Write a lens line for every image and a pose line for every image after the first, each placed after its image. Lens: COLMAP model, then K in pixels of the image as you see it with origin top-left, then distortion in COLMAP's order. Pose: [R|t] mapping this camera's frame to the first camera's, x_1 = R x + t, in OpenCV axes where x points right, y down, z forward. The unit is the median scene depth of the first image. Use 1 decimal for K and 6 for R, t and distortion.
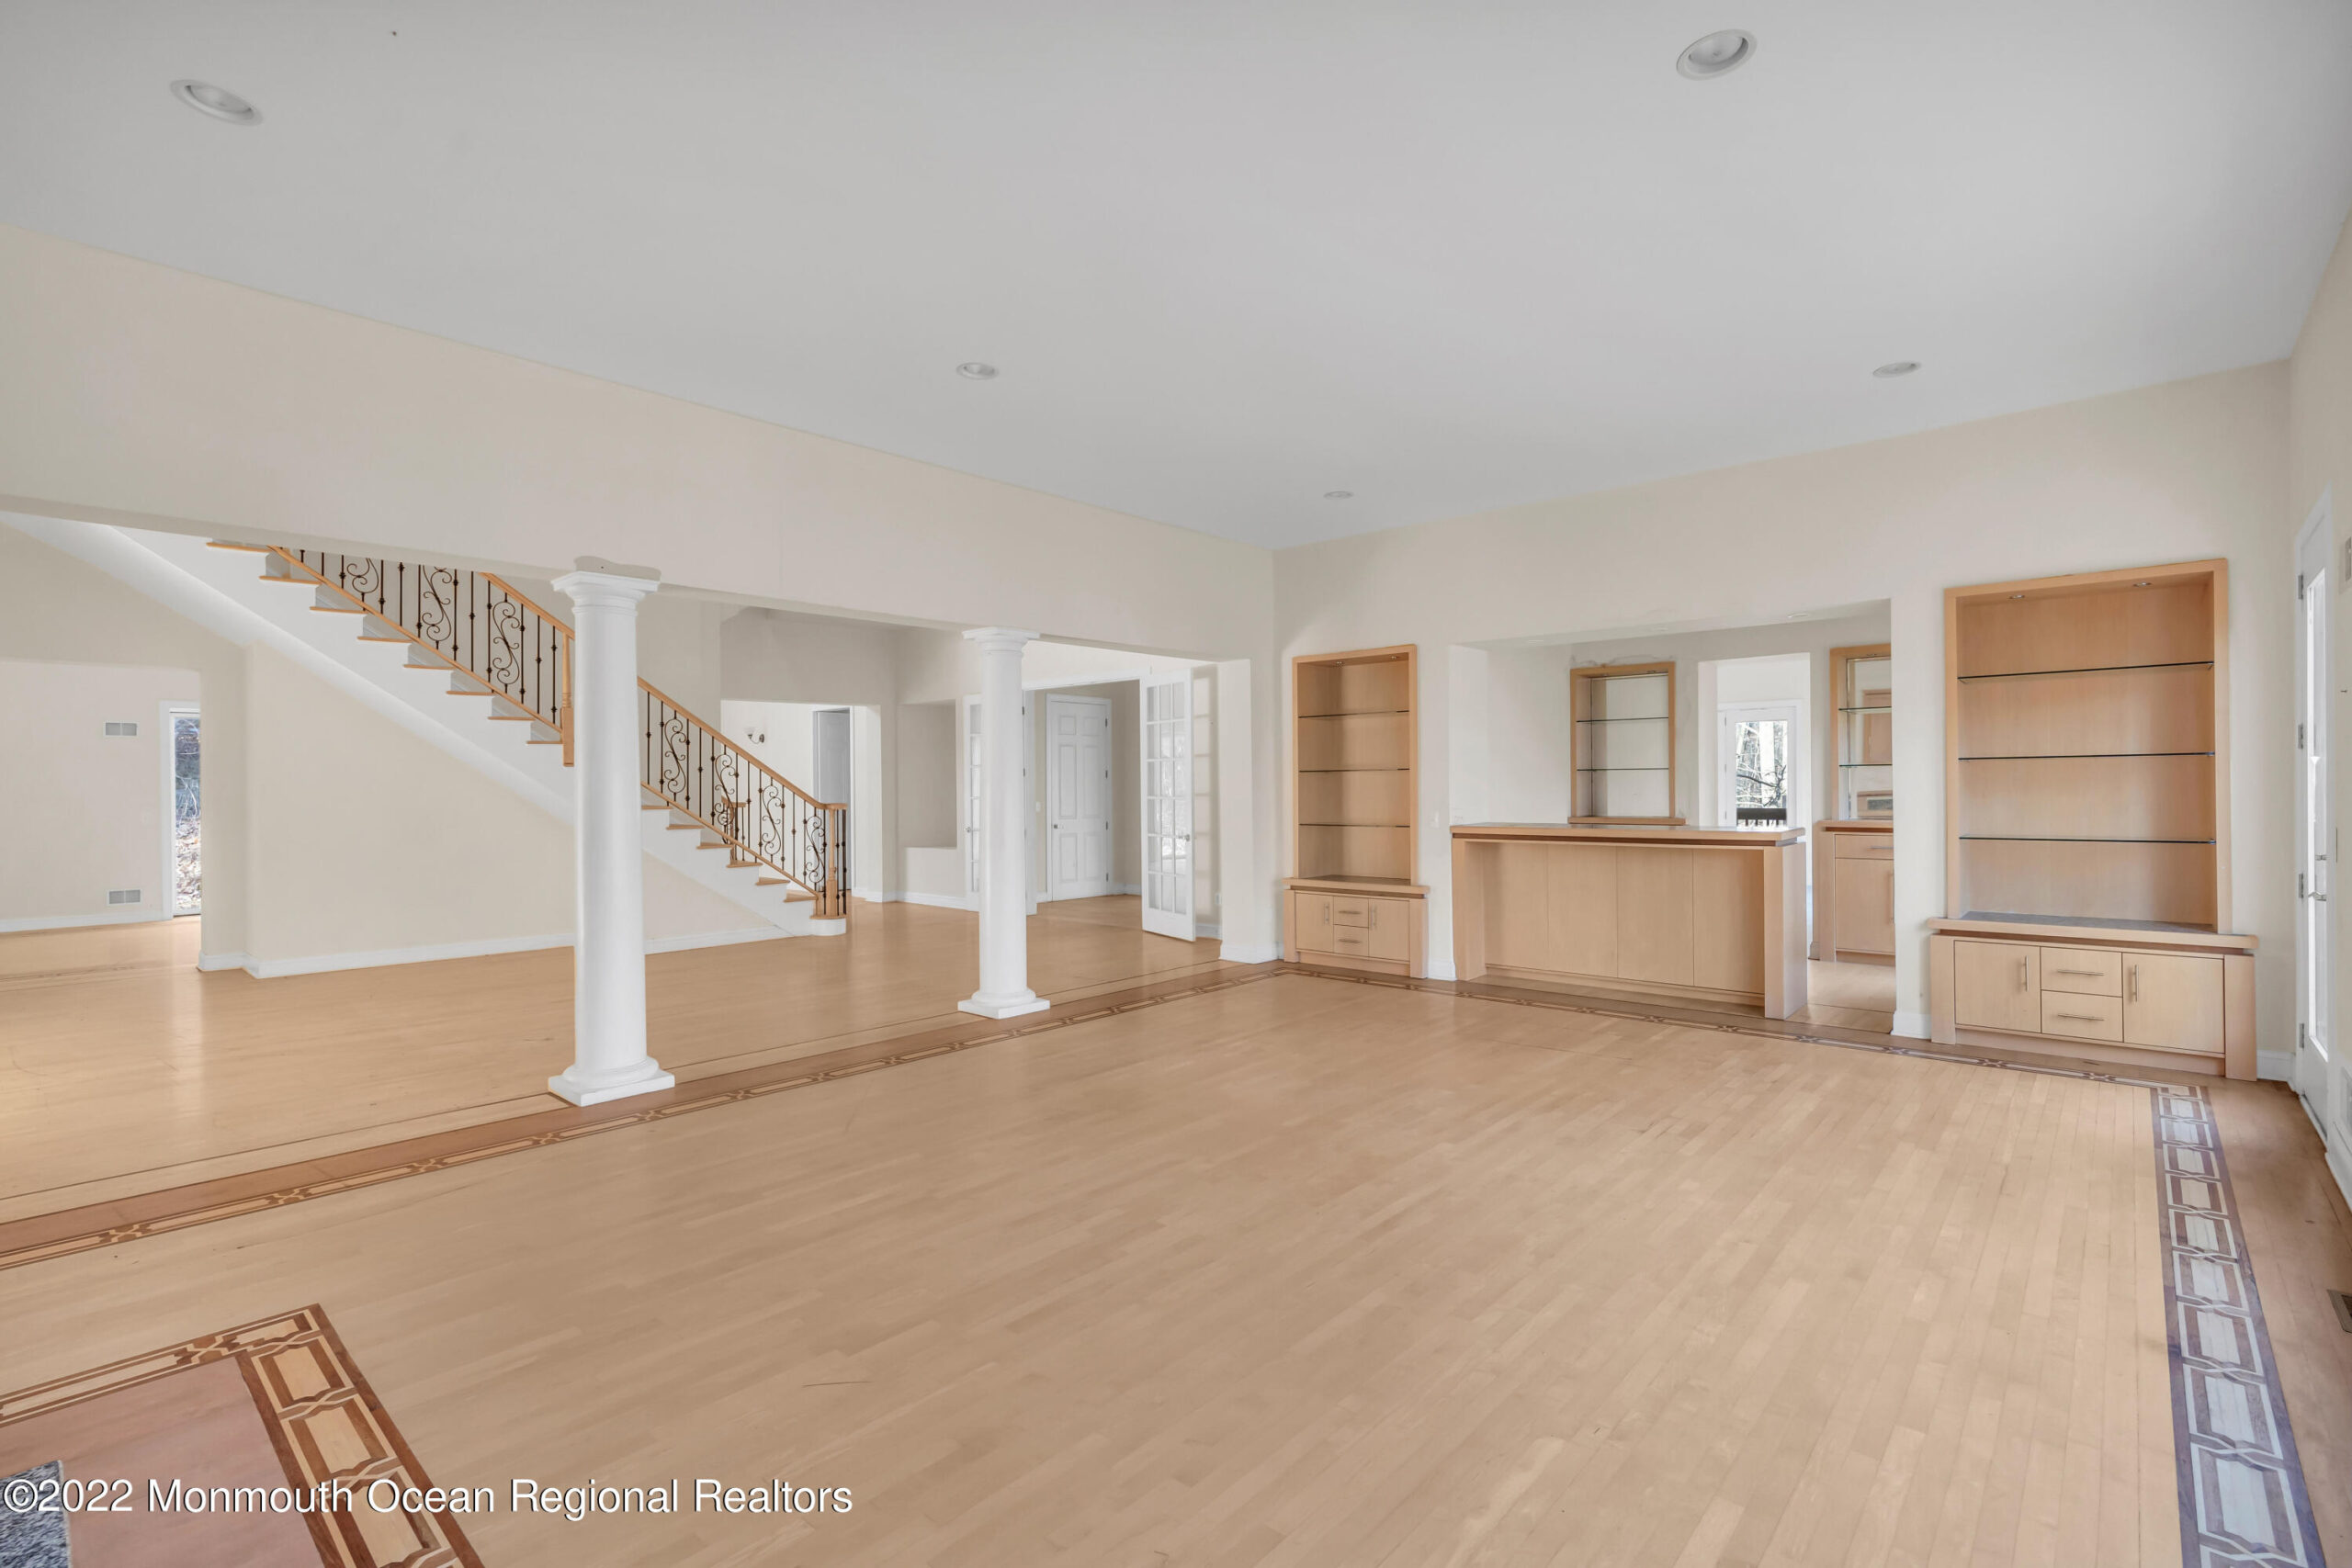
lens RADIAL K [[1068.7, 0, 1187.0], [0, 1068.7, 790.0], [0, 0, 1]] dist [-0.004808, 0.000211]
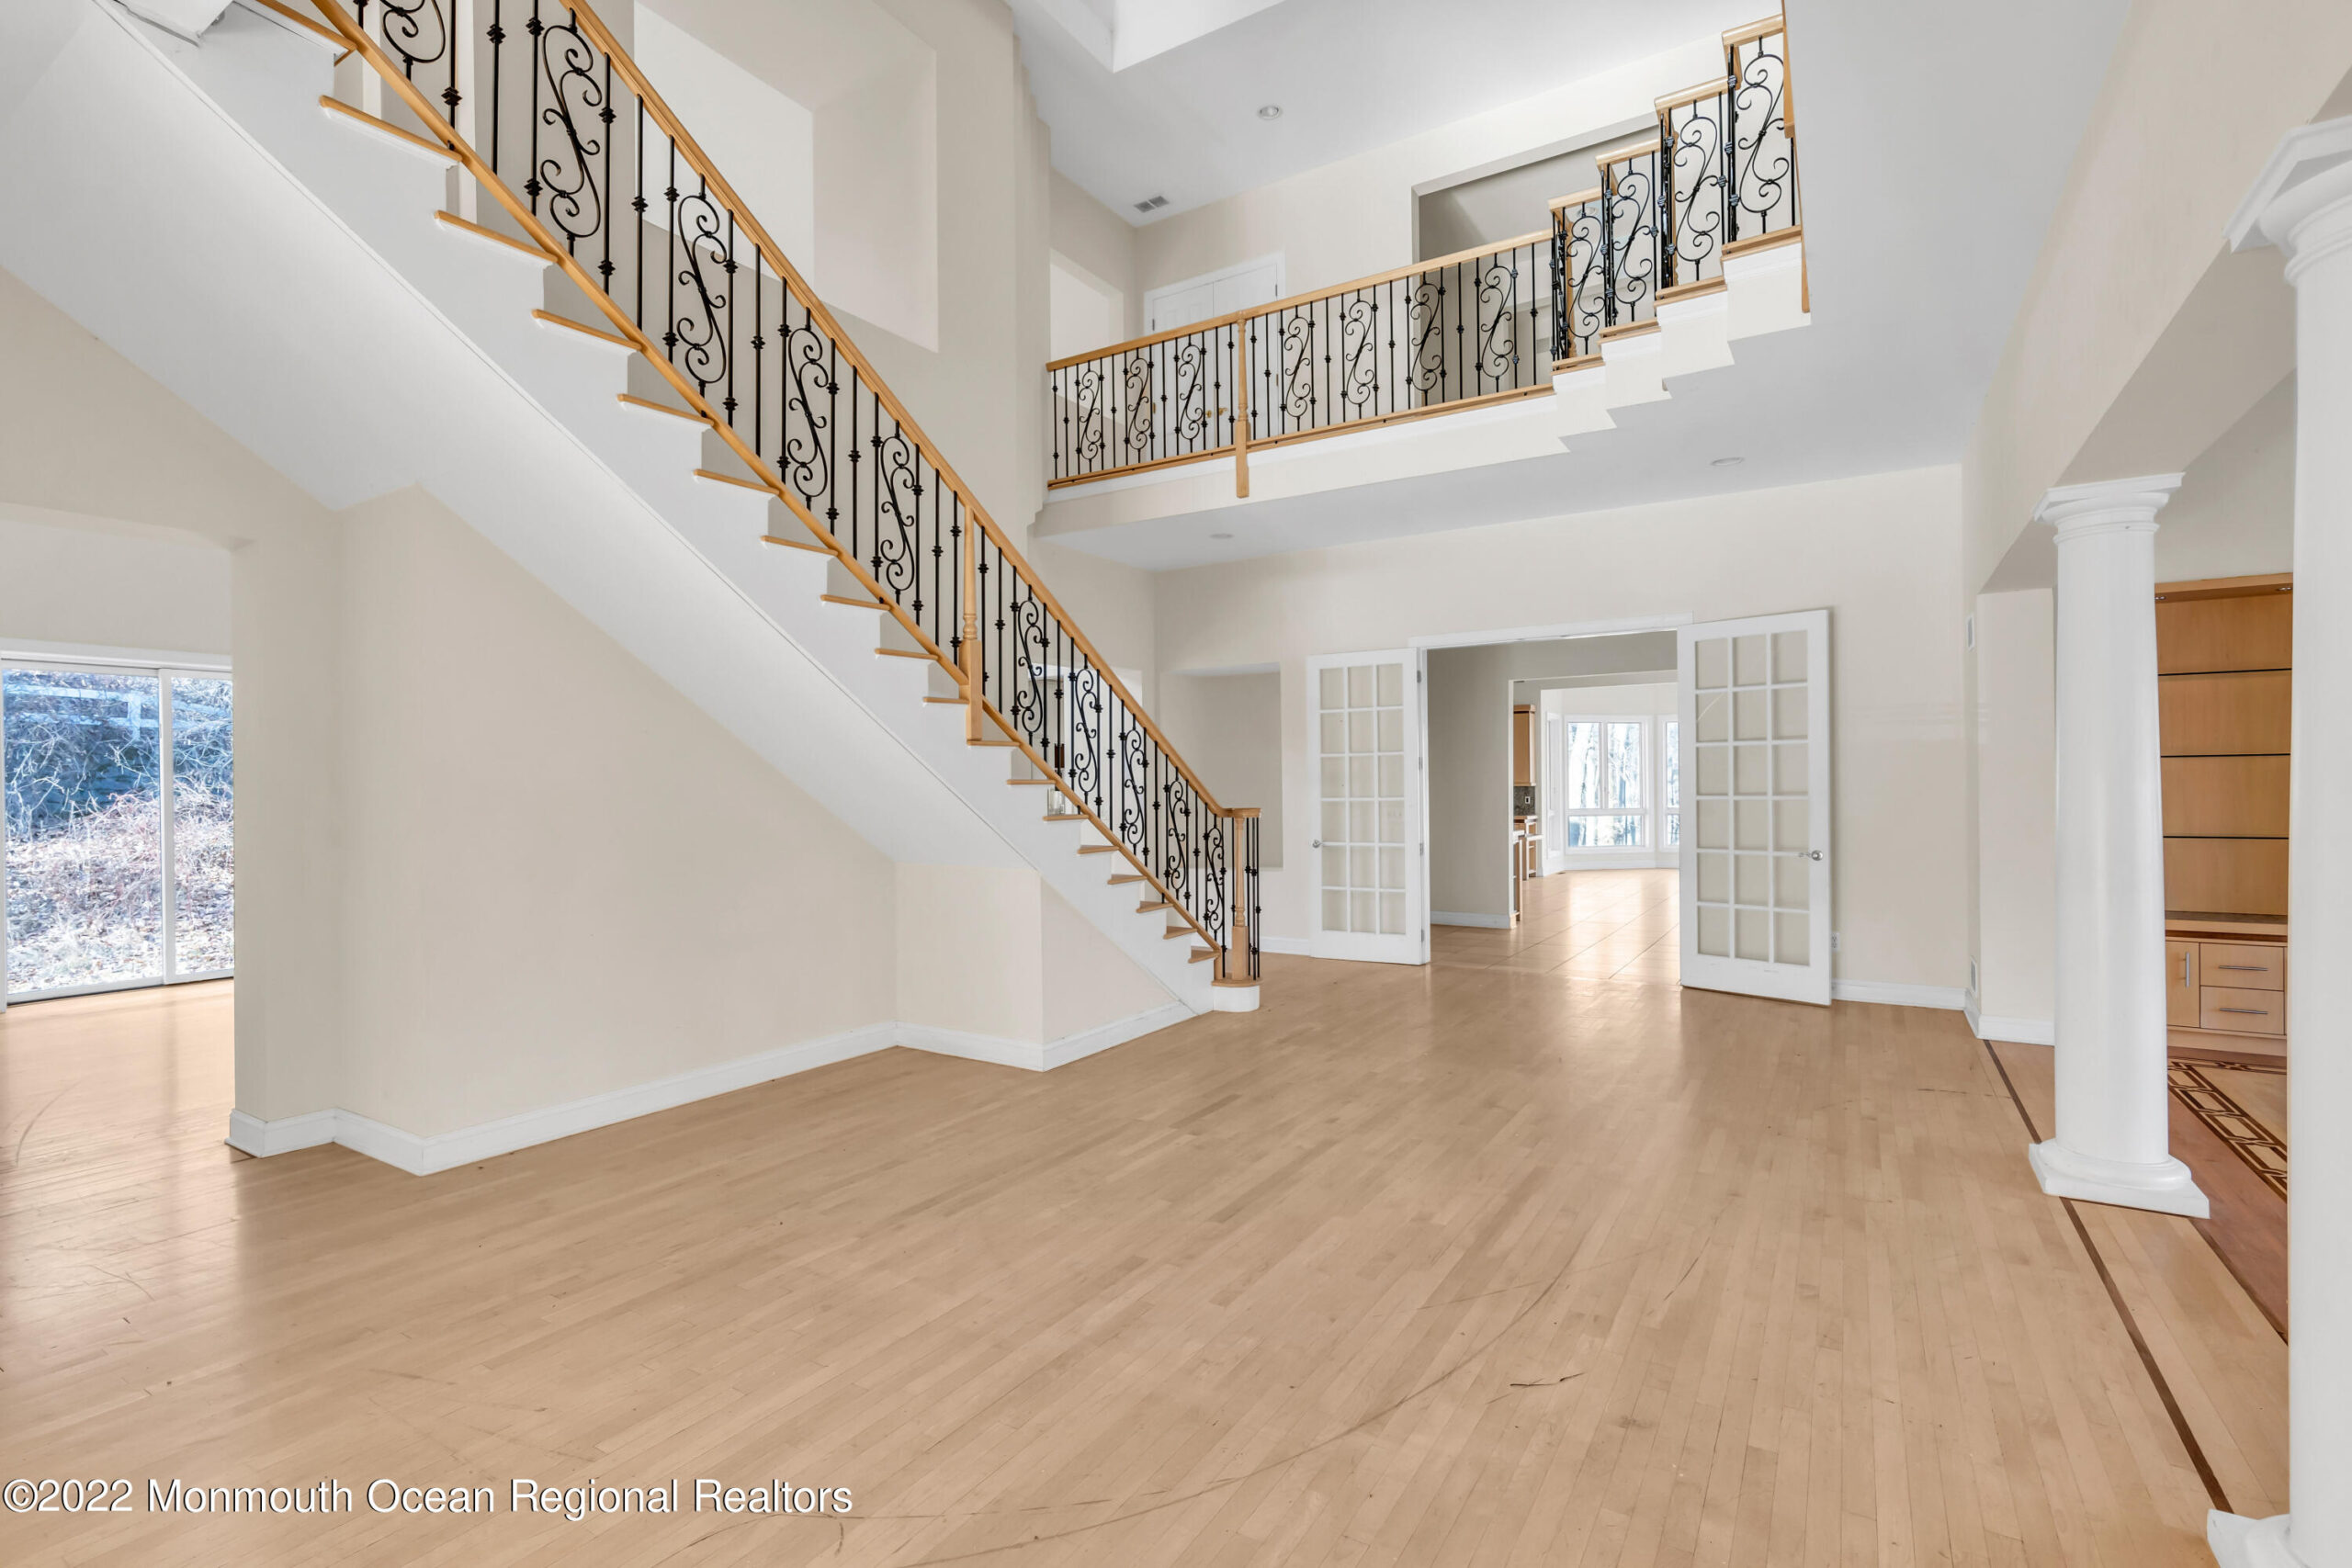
lens RADIAL K [[1068.7, 0, 1178.4], [0, 1068.7, 781.3], [0, 0, 1]] dist [-0.004808, 0.000211]
pose [[0.984745, 0.001061, 0.174002, -0.577866], [0.000840, 0.999941, -0.010851, 0.003759], [-0.174003, 0.010832, 0.984685, 0.433150]]
